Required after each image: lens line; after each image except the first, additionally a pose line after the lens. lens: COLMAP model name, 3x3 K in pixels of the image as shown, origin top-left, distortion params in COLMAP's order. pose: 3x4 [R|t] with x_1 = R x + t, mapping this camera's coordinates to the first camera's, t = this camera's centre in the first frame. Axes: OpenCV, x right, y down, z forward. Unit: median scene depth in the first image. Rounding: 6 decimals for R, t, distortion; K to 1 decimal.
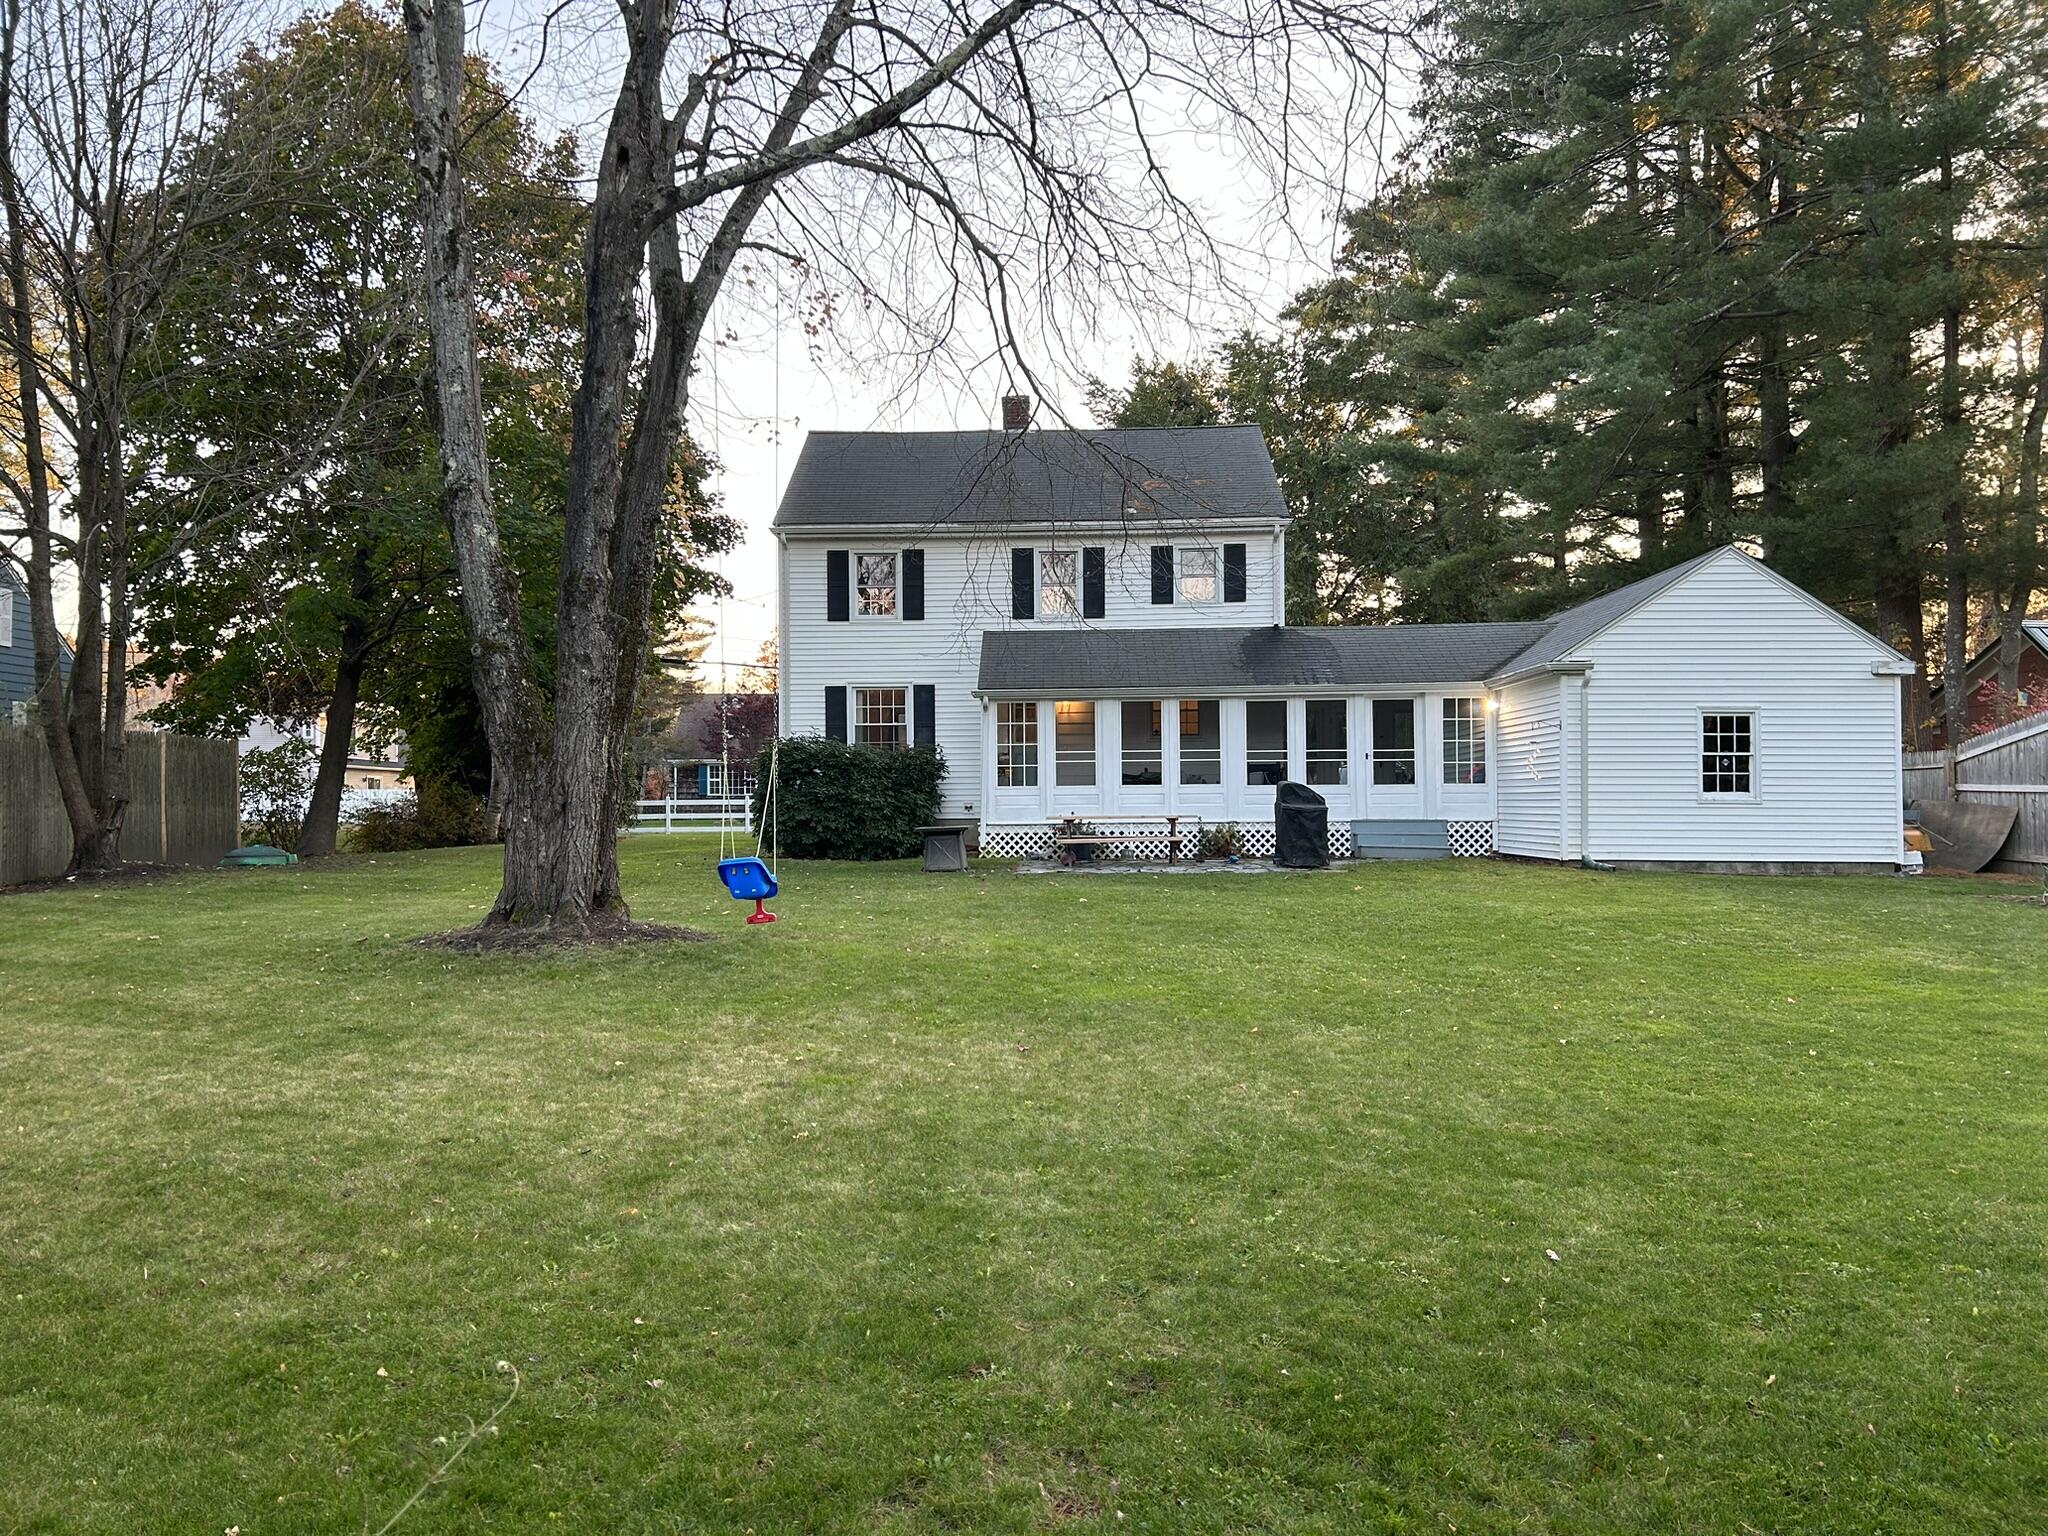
lens RADIAL K [[1548.2, 0, 1006.2], [0, 1548.2, 773.3], [0, 0, 1]] dist [0.054955, -0.008633]
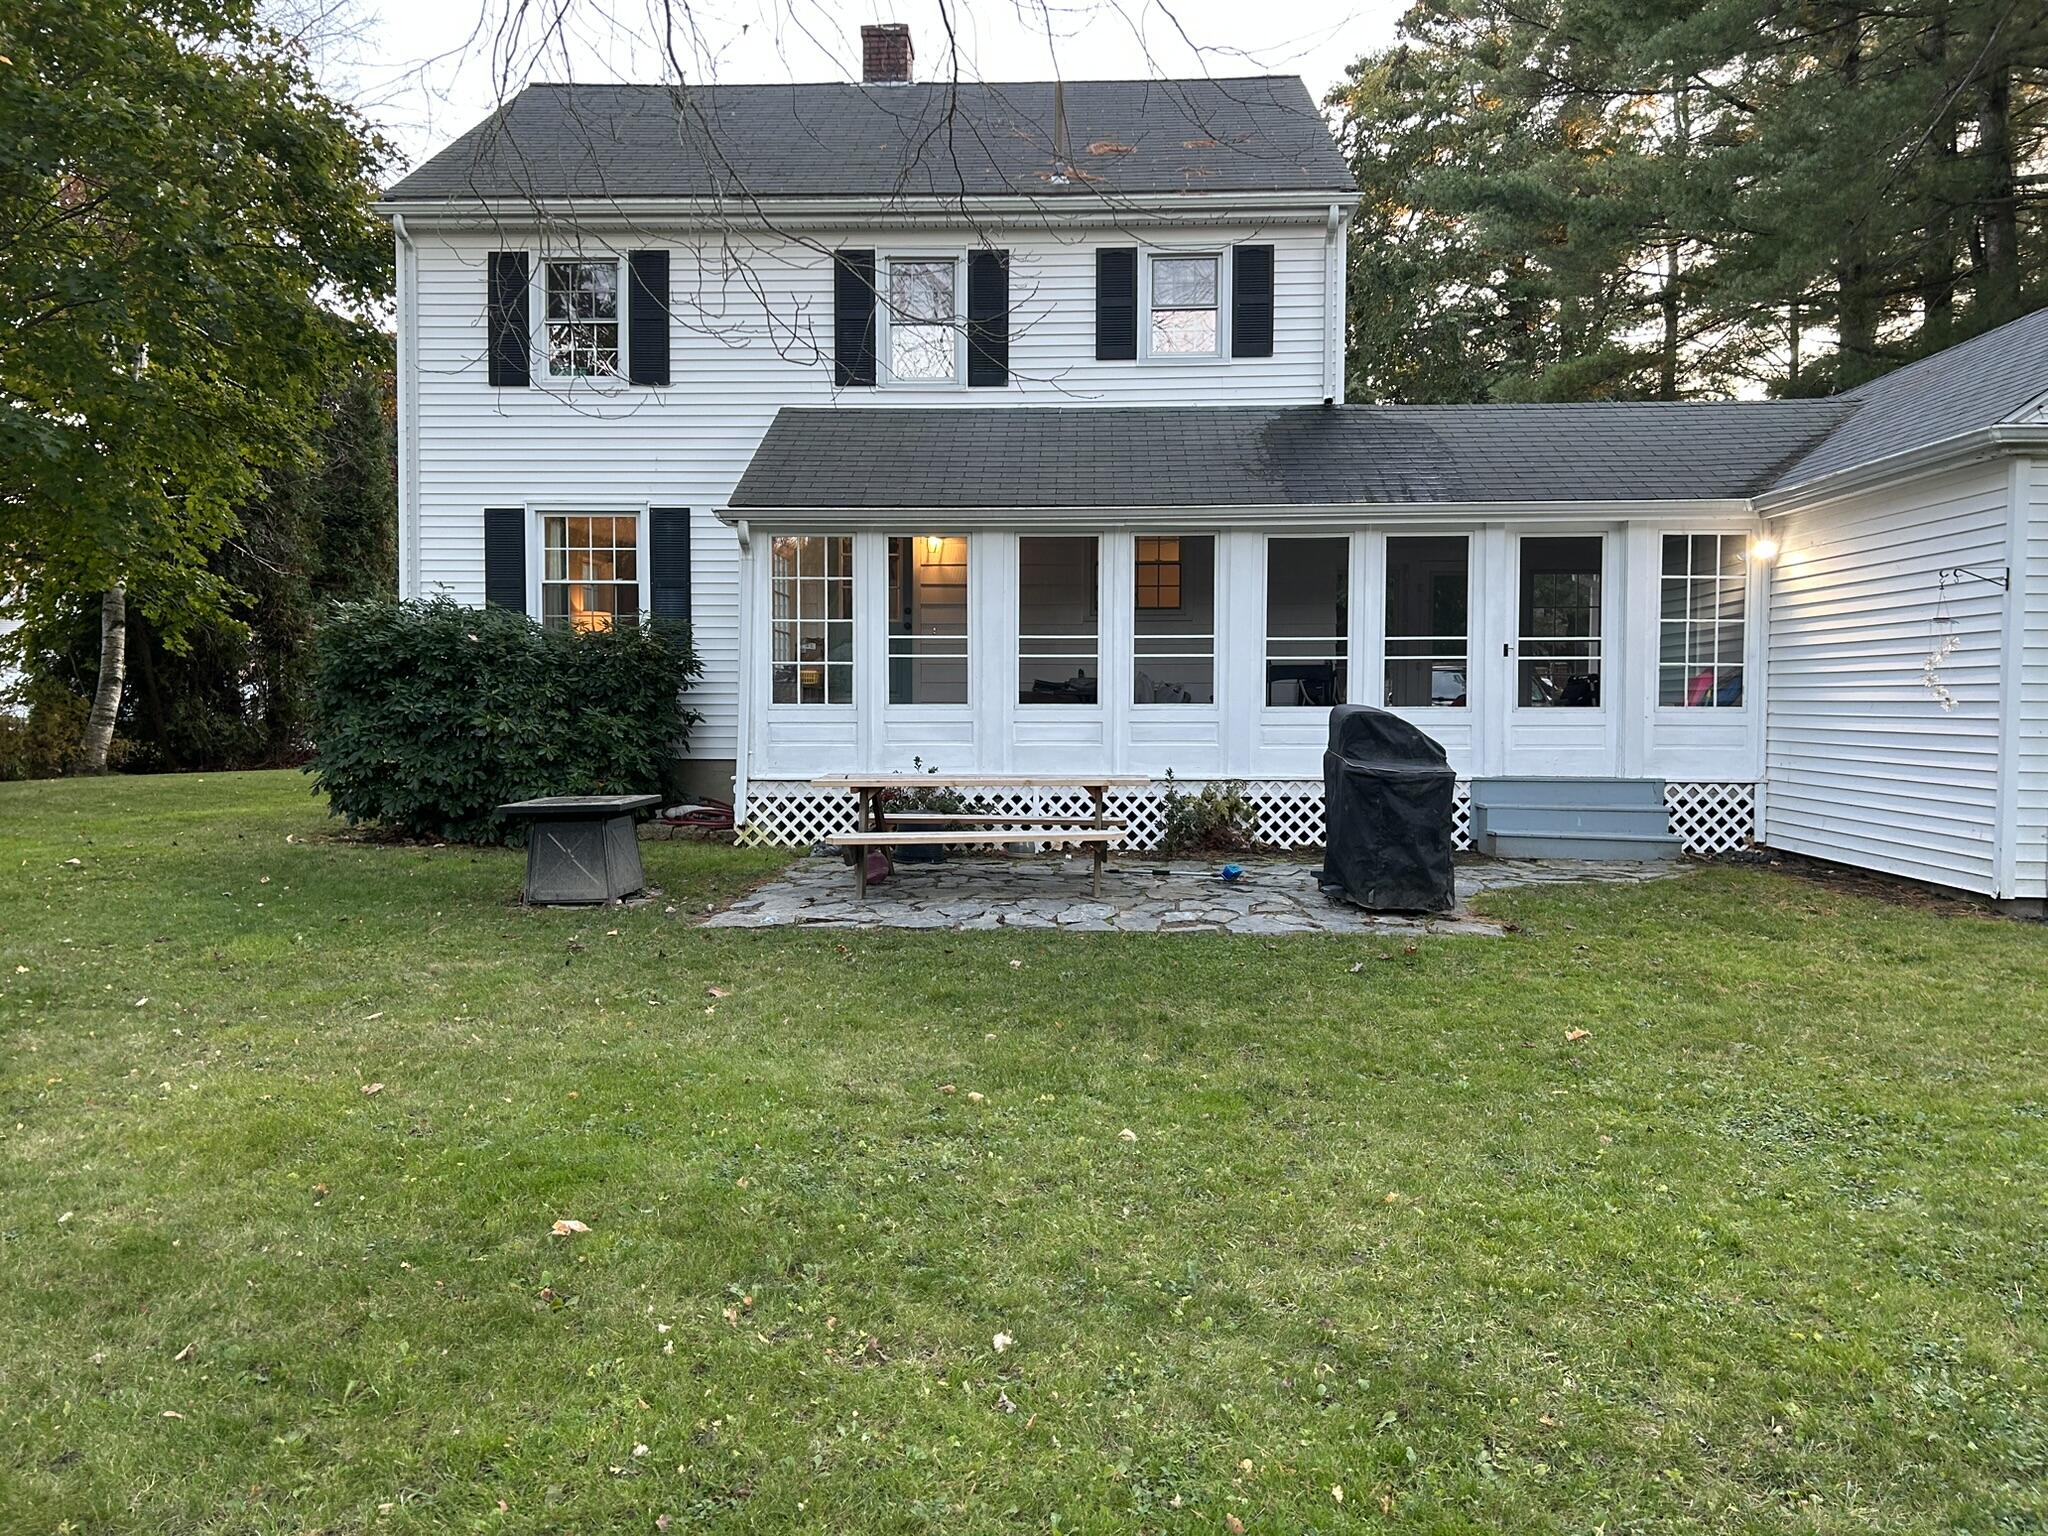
lens RADIAL K [[1548.2, 0, 1044.8], [0, 1548.2, 768.3], [0, 0, 1]] dist [0.054955, -0.008633]
pose [[0.999931, 0.009114, 0.007439, 0.079516], [-0.009584, 0.997787, 0.065790, -0.004653], [-0.006823, -0.065857, 0.997806, 0.494130]]
